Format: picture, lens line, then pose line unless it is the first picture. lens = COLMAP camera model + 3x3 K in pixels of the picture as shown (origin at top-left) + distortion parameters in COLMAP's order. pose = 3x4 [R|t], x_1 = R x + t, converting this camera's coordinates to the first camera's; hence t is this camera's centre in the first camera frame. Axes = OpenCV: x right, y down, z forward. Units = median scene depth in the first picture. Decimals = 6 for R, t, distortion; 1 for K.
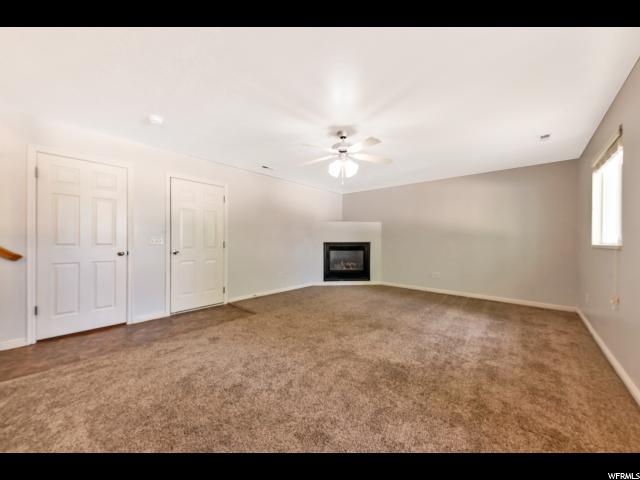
lens RADIAL K [[241.6, 0, 318.3], [0, 241.6, 241.7], [0, 0, 1]] dist [-0.000968, -0.000100]
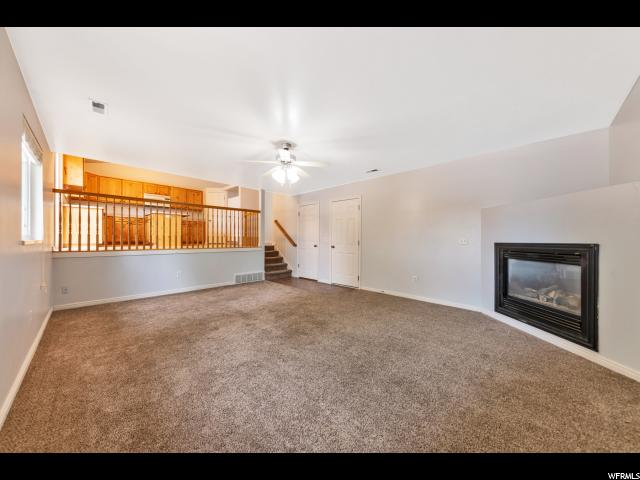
lens RADIAL K [[224.6, 0, 320.9], [0, 224.6, 238.4], [0, 0, 1]] dist [0.000359, -0.000009]
pose [[-0.068169, -0.008619, -0.997637, 0.582601], [-0.008624, 0.999930, -0.008049, 0.000214], [0.997636, 0.008055, -0.068239, 0.626123]]
